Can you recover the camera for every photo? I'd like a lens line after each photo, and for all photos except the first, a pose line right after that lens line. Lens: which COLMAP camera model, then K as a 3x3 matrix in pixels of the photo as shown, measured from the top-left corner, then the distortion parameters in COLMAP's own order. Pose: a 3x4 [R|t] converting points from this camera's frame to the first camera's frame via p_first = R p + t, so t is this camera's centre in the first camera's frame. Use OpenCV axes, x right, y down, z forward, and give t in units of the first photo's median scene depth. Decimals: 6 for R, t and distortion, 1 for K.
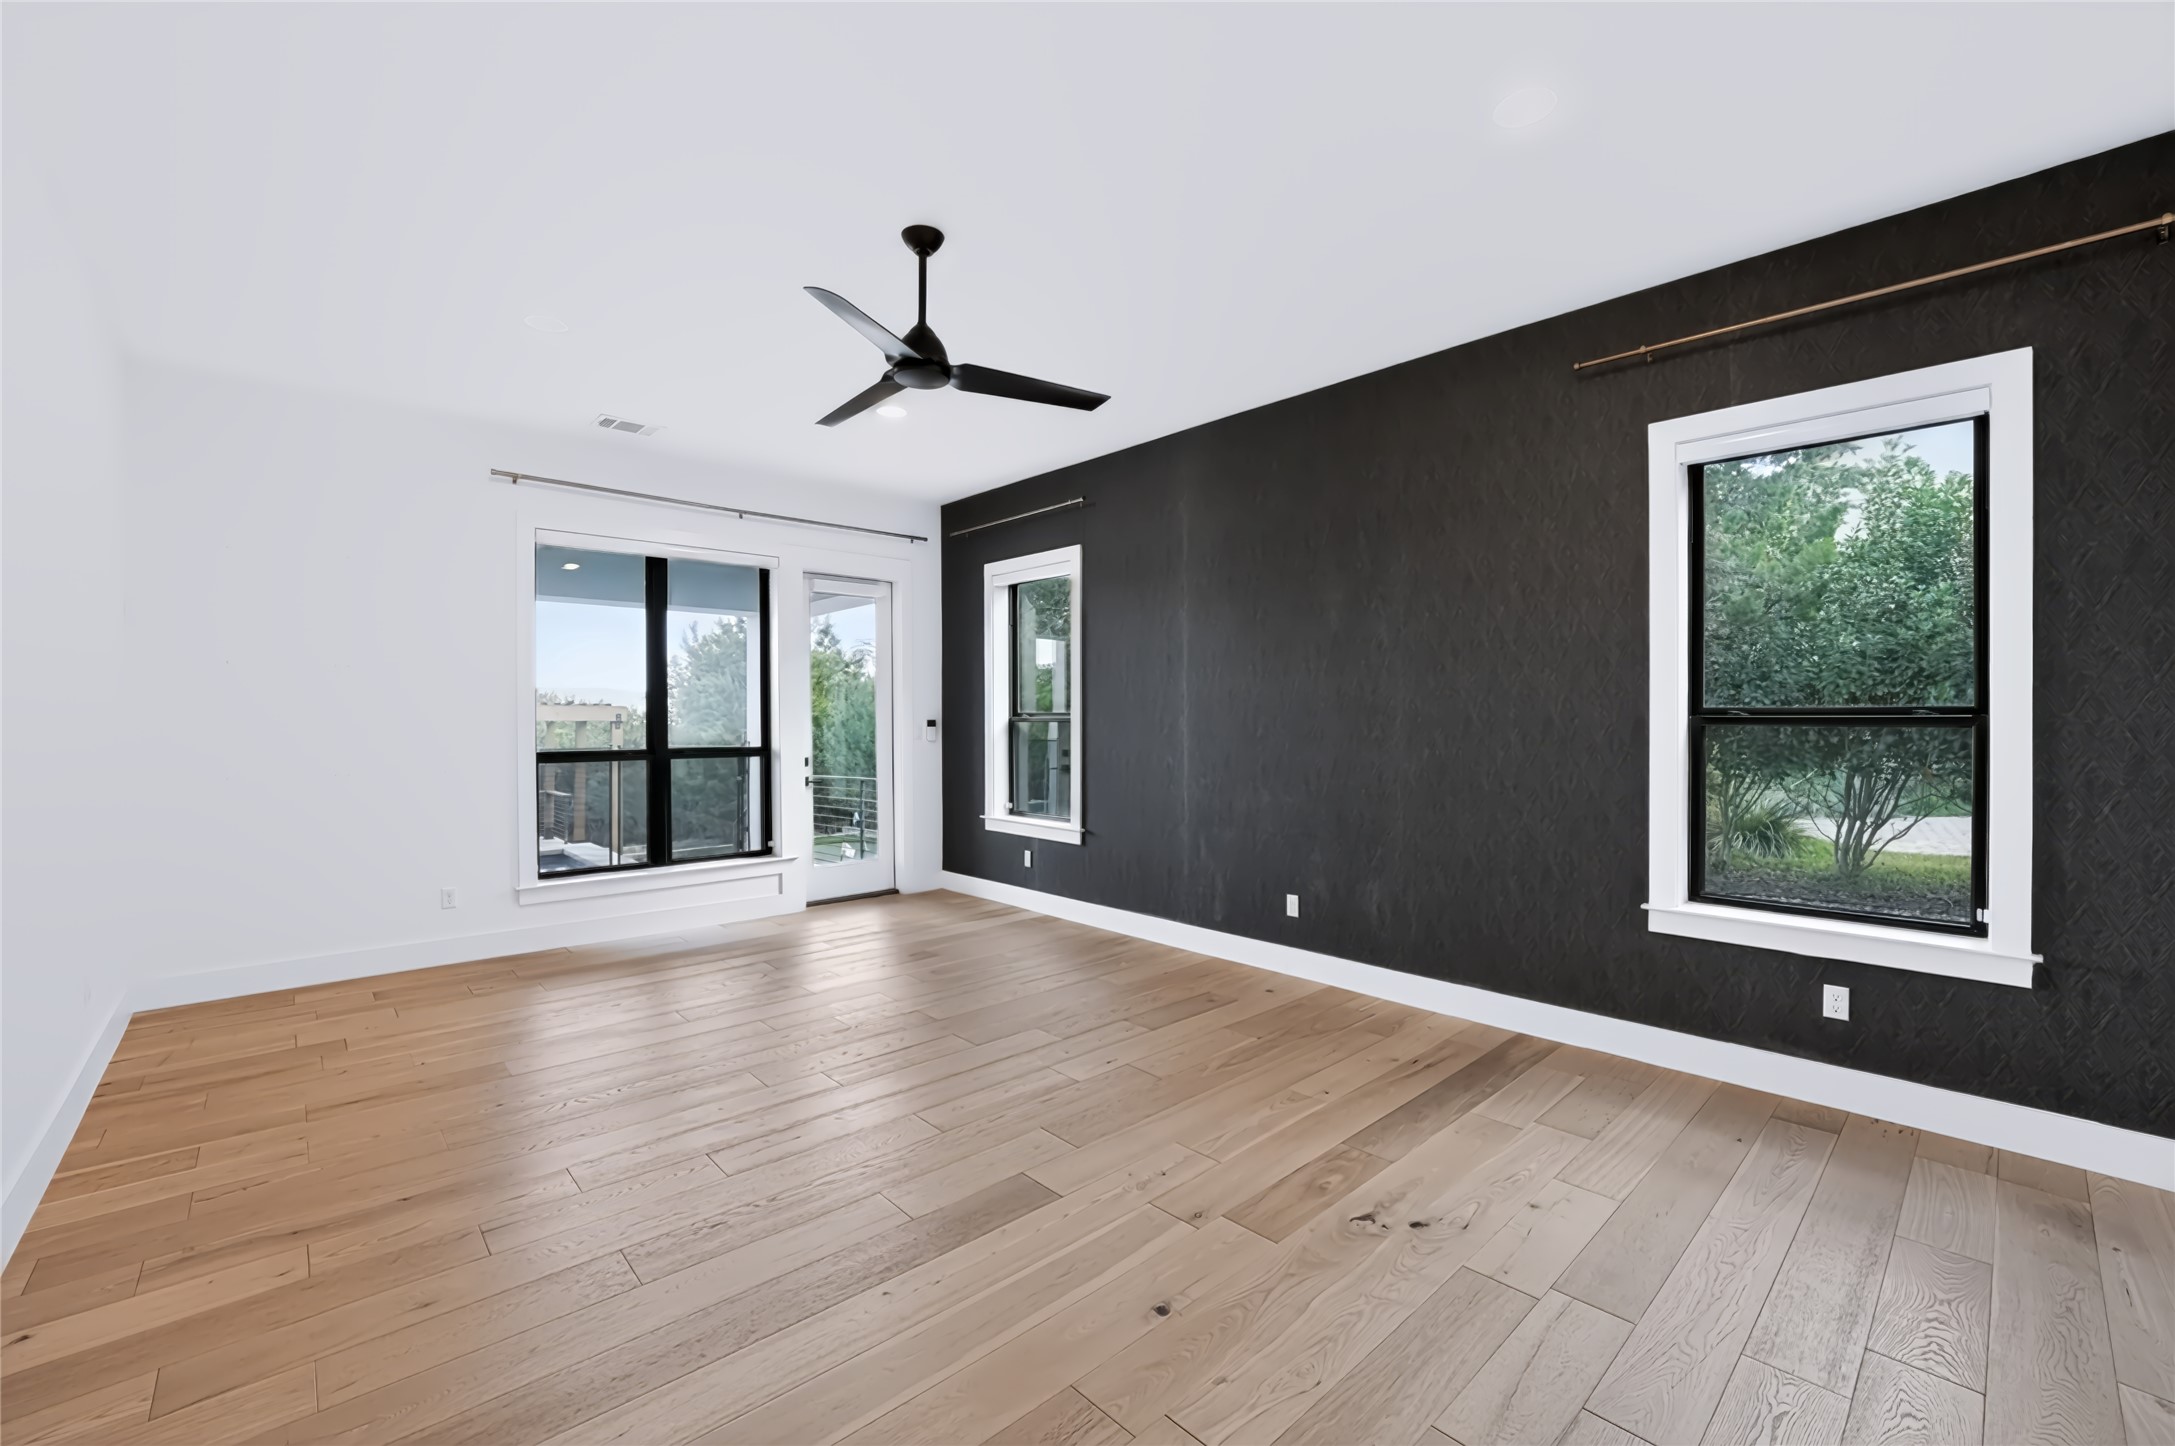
lens RADIAL K [[867.5, 0, 1092.5], [0, 867.5, 750.6], [0, 0, 1]] dist [-0.056266, 0.012233]
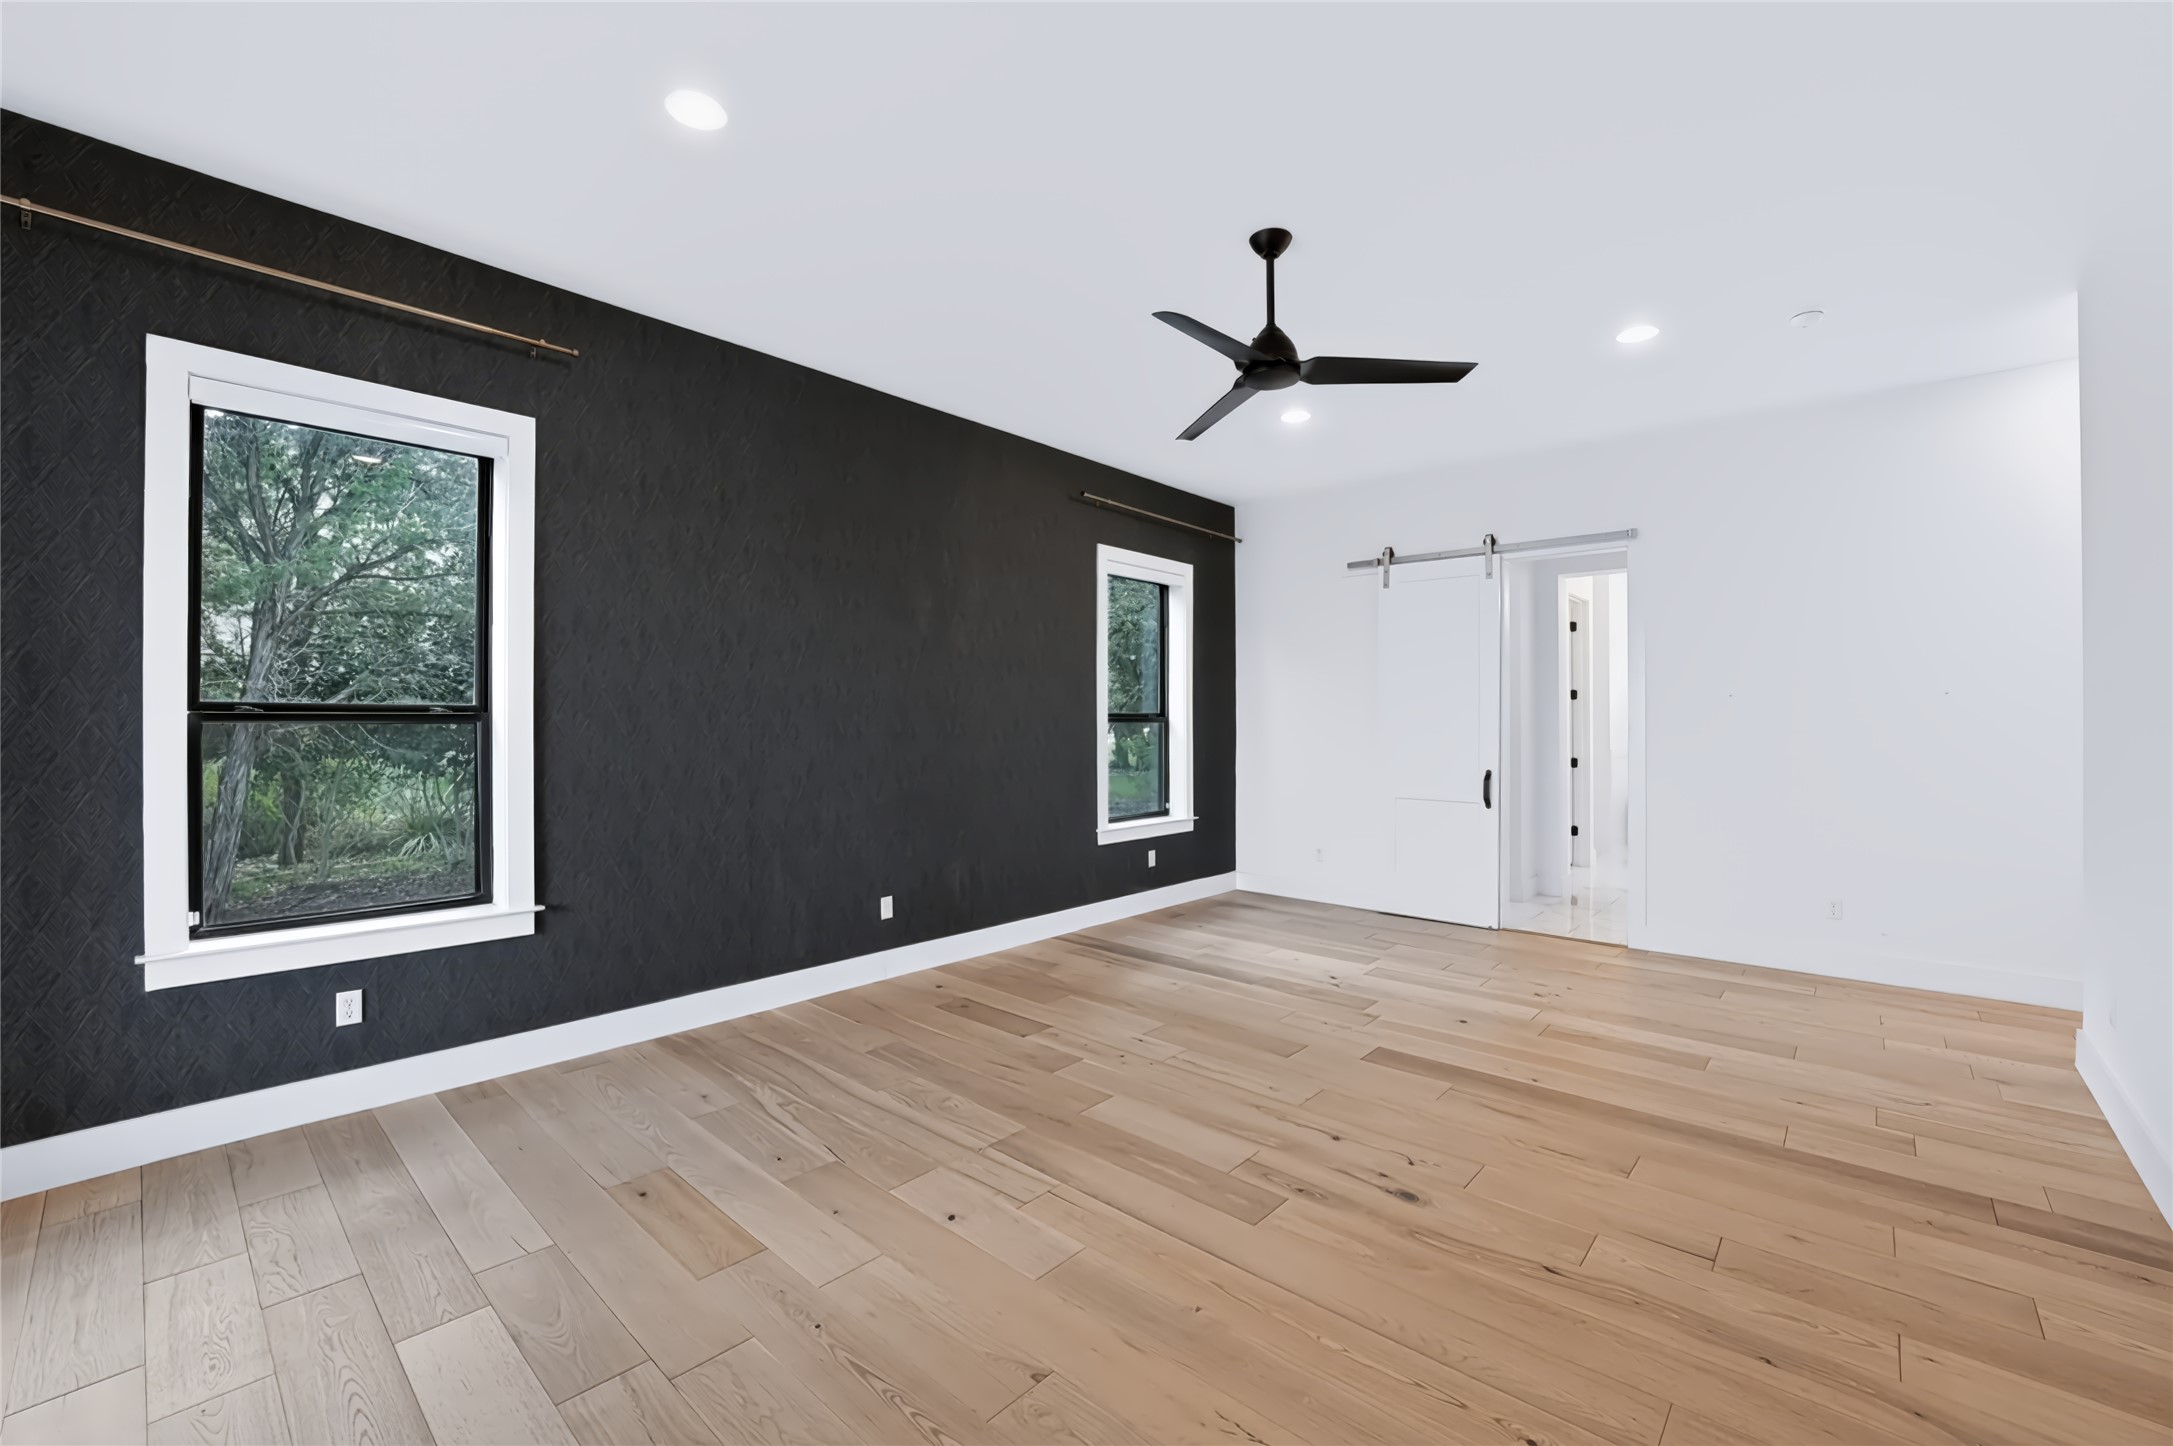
lens RADIAL K [[884.9, 0, 1093.5], [0, 884.9, 727.2], [0, 0, 1]] dist [-0.022789, 0.000024]
pose [[-0.084710, -0.008650, 0.996368, -0.709435], [0.032710, 0.999399, 0.011457, -0.026421], [-0.995869, 0.033562, -0.084376, 0.759431]]
